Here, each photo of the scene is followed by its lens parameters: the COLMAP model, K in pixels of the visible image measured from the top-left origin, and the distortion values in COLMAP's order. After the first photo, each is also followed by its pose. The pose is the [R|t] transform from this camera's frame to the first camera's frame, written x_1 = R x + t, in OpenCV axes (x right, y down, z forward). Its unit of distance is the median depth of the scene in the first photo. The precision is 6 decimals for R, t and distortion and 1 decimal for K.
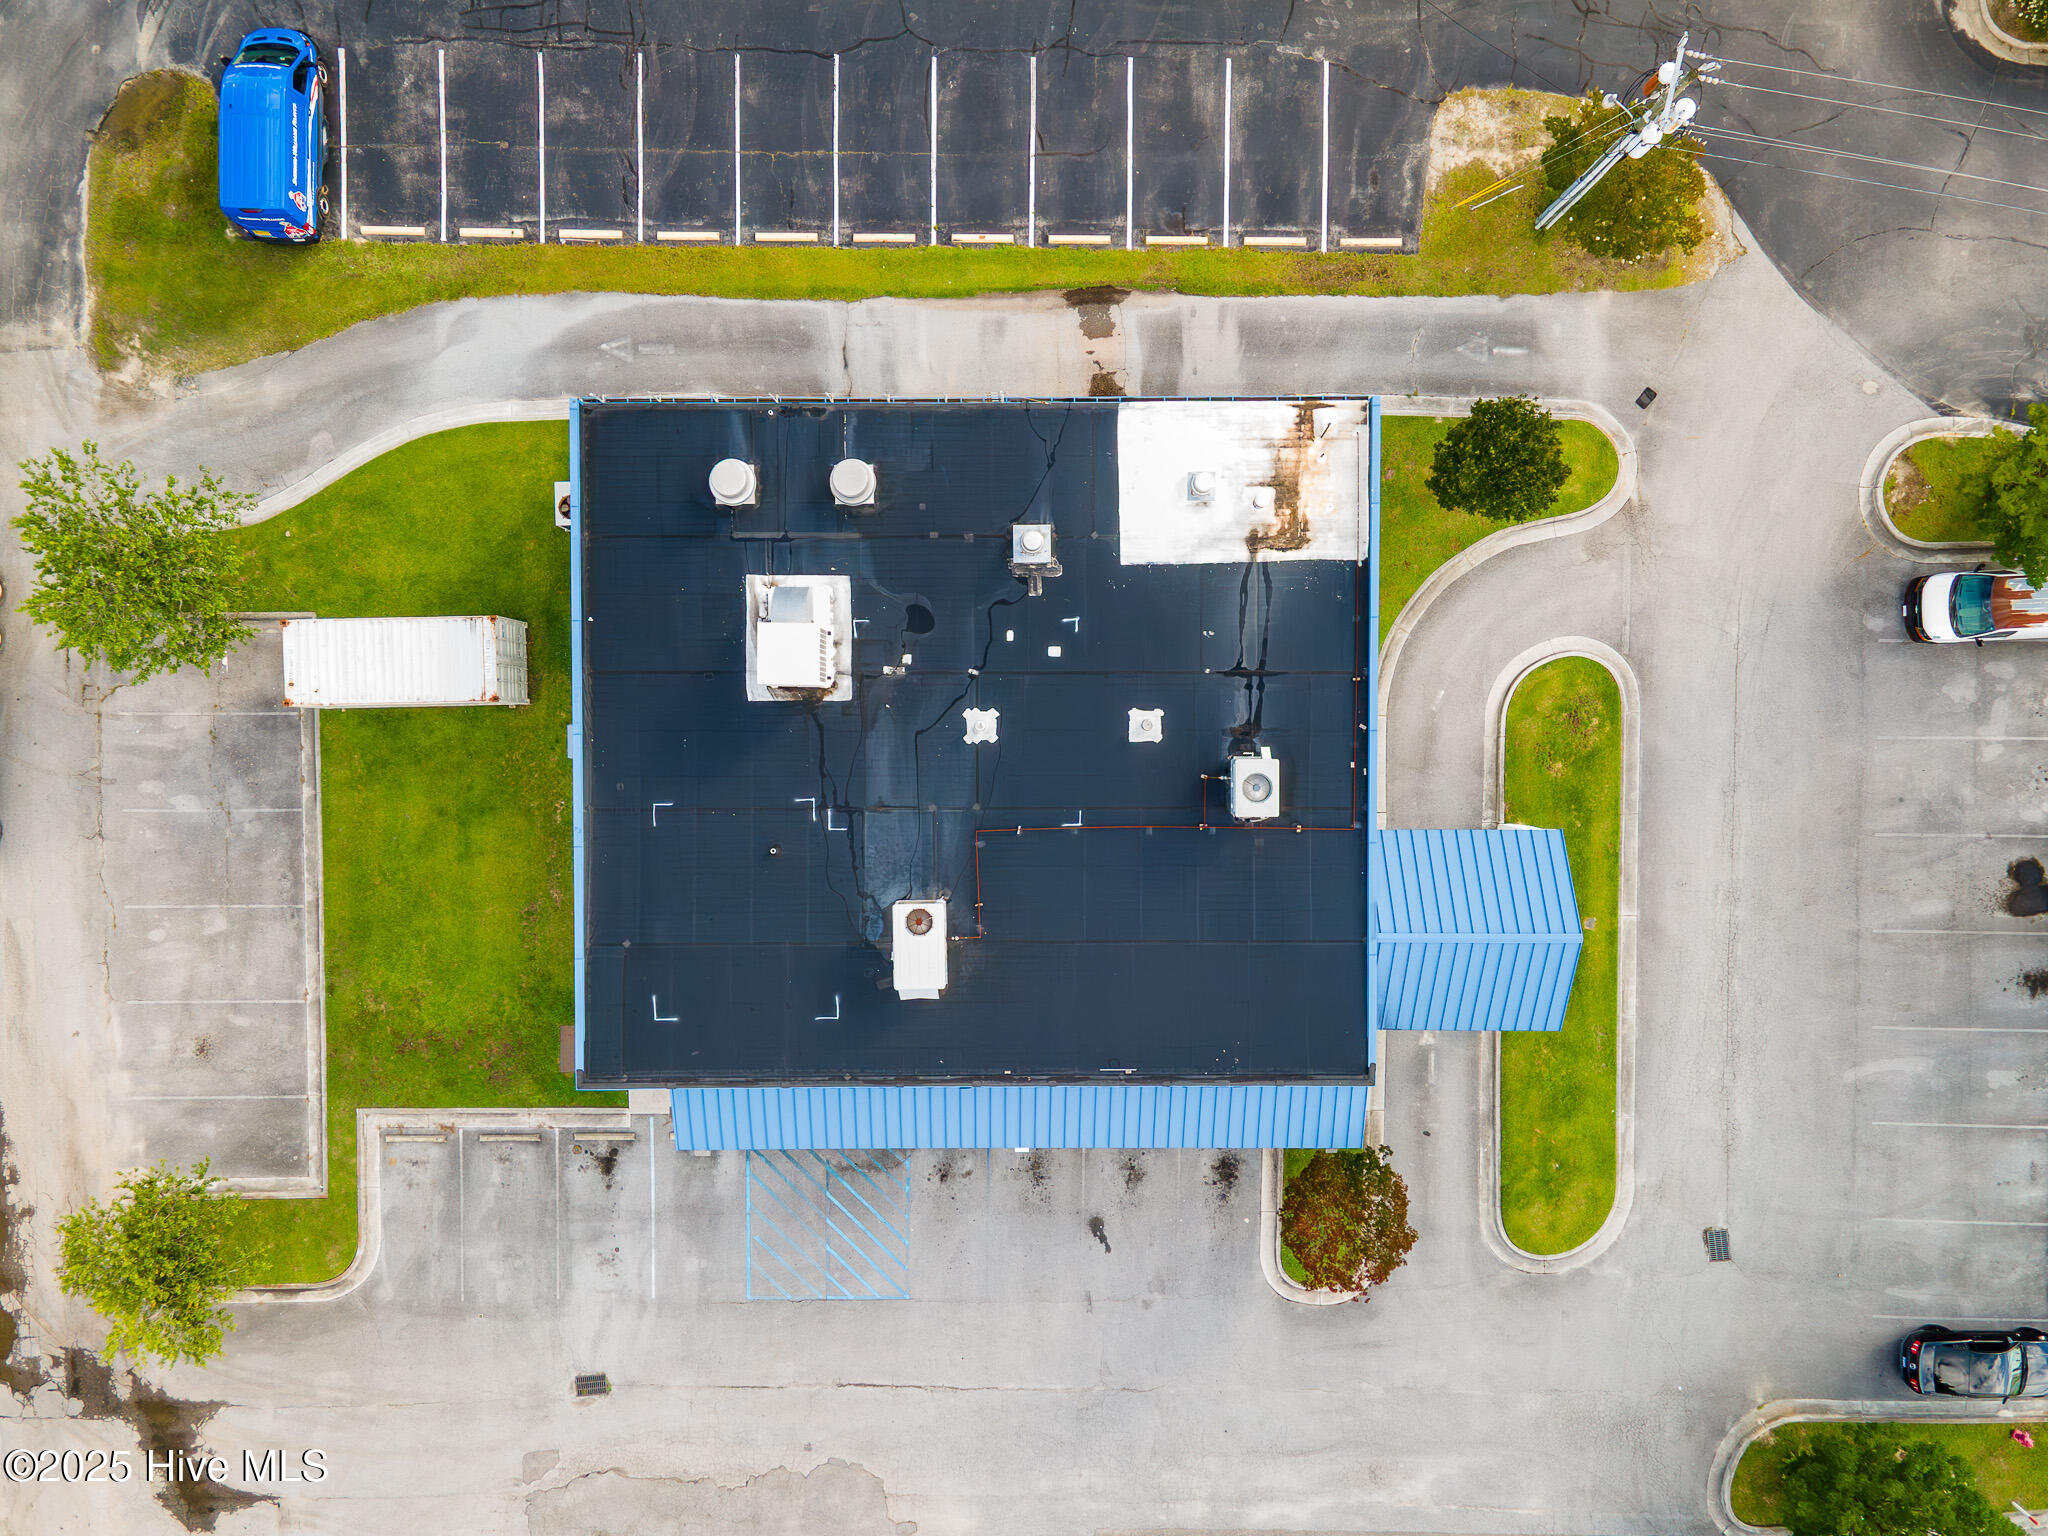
lens RADIAL K [[1502.9, 0, 1026.5], [0, 1502.9, 777.9], [0, 0, 1]] dist [0.034146, 0.024181]
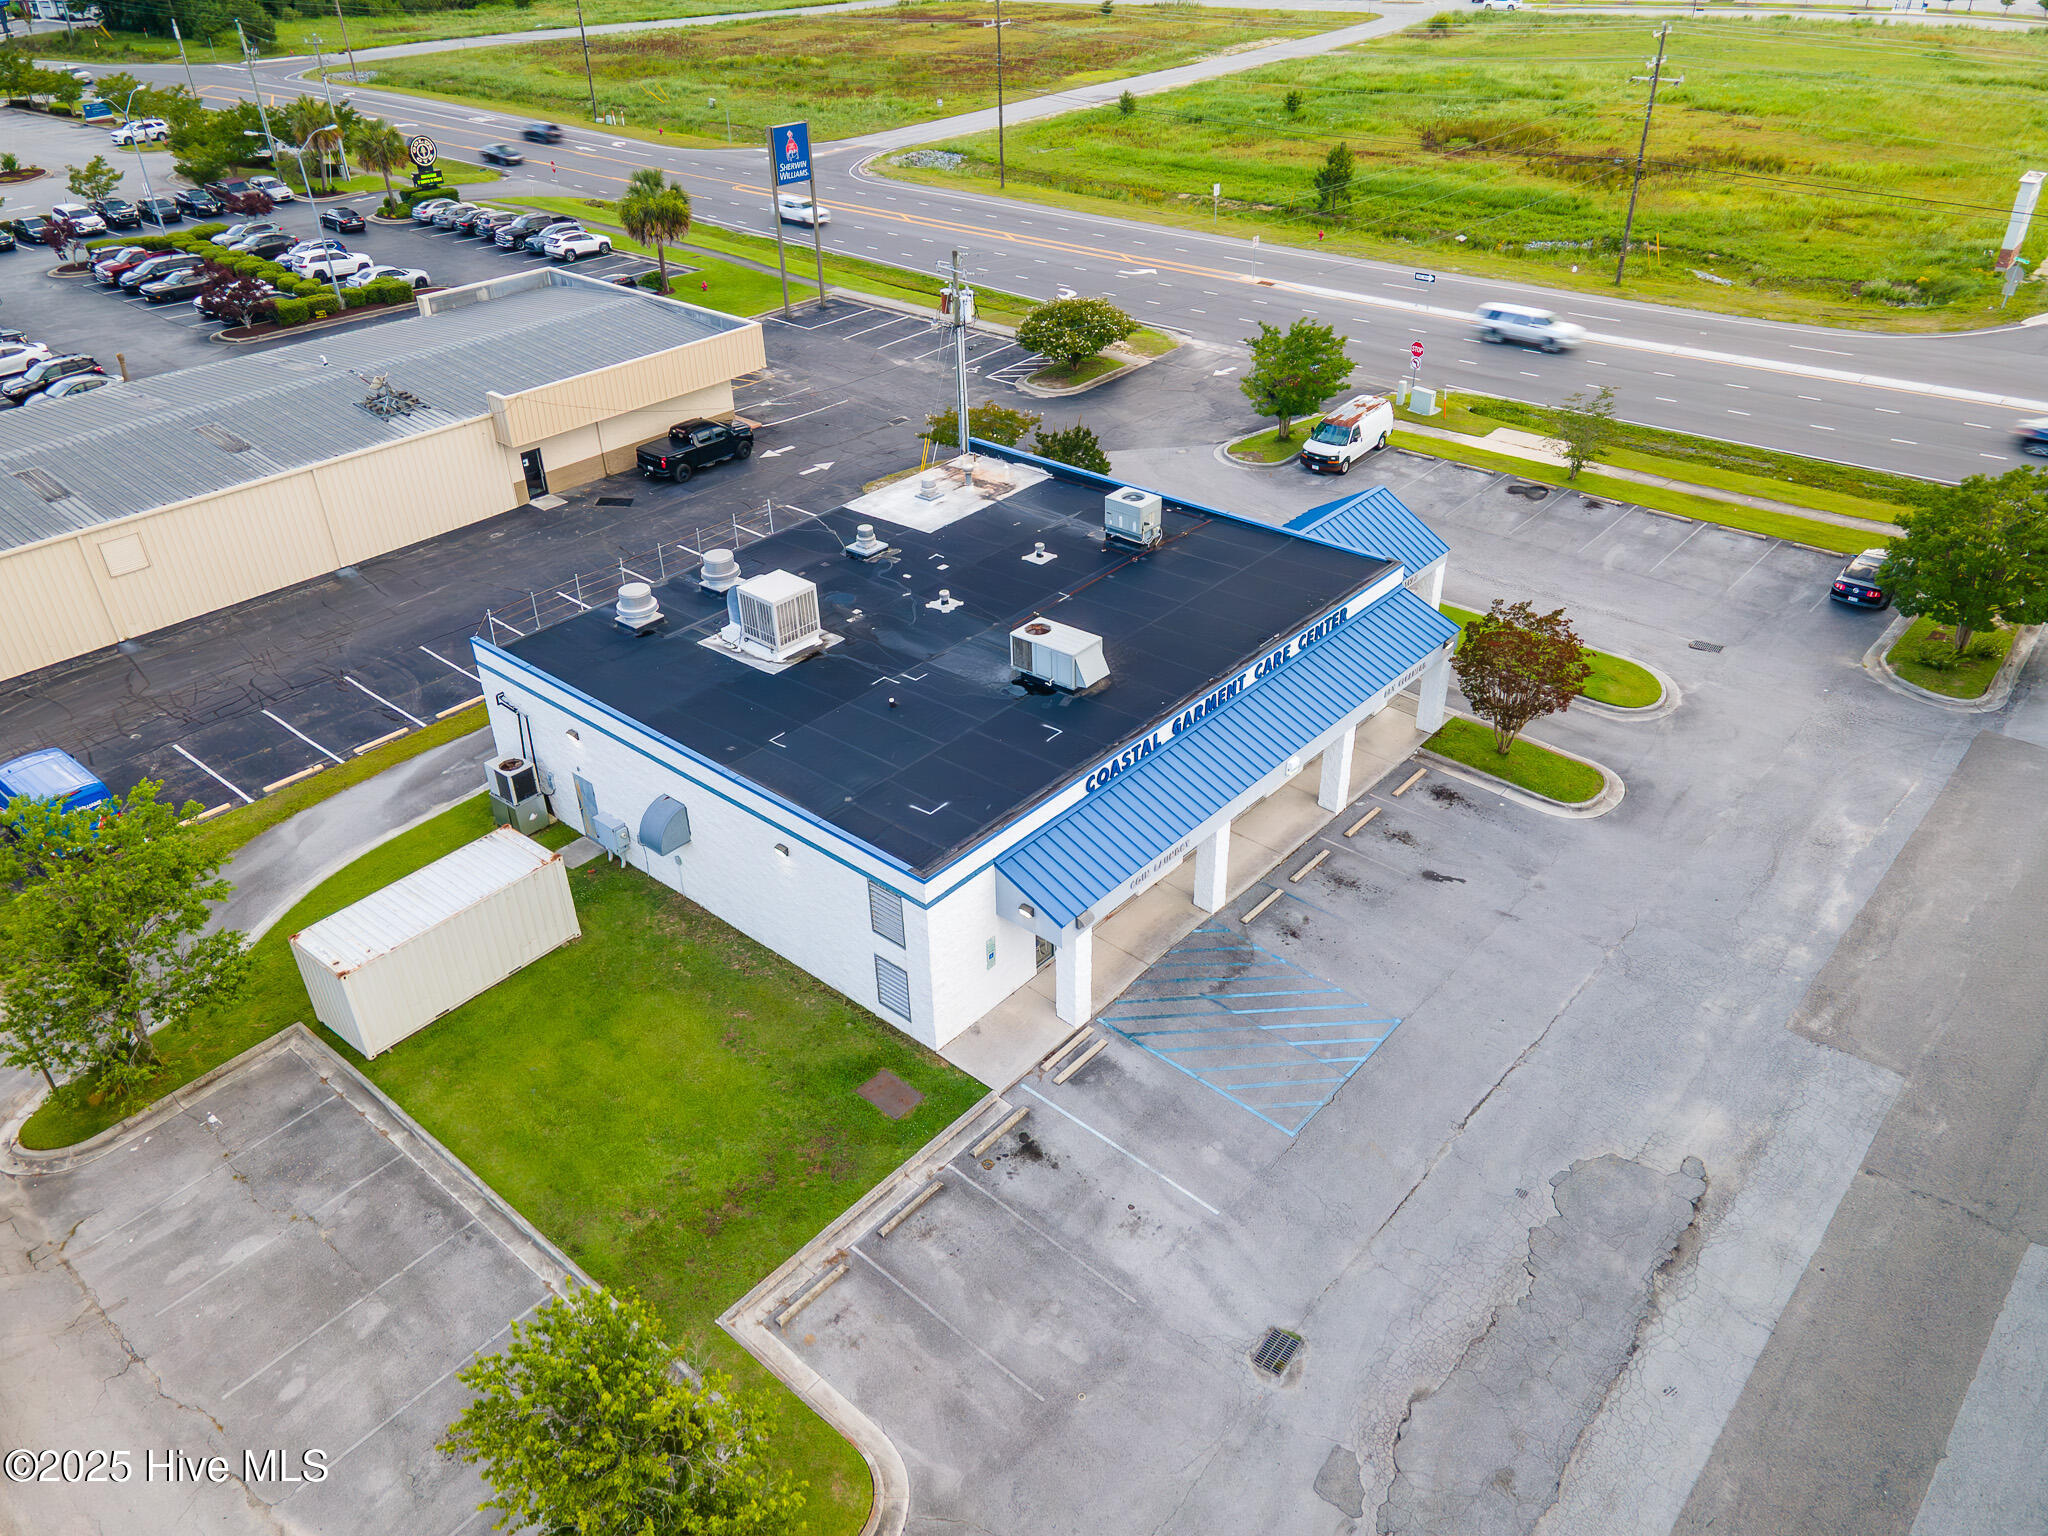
lens RADIAL K [[1502.9, 0, 1025.3], [0, 1502.9, 764.1], [0, 0, 1]] dist [0.034146, 0.024181]
pose [[0.658119, -0.410197, 0.631362, -0.672485], [0.751537, 0.307213, -0.583791, 0.631462], [0.045507, 0.858696, 0.510461, 0.469726]]
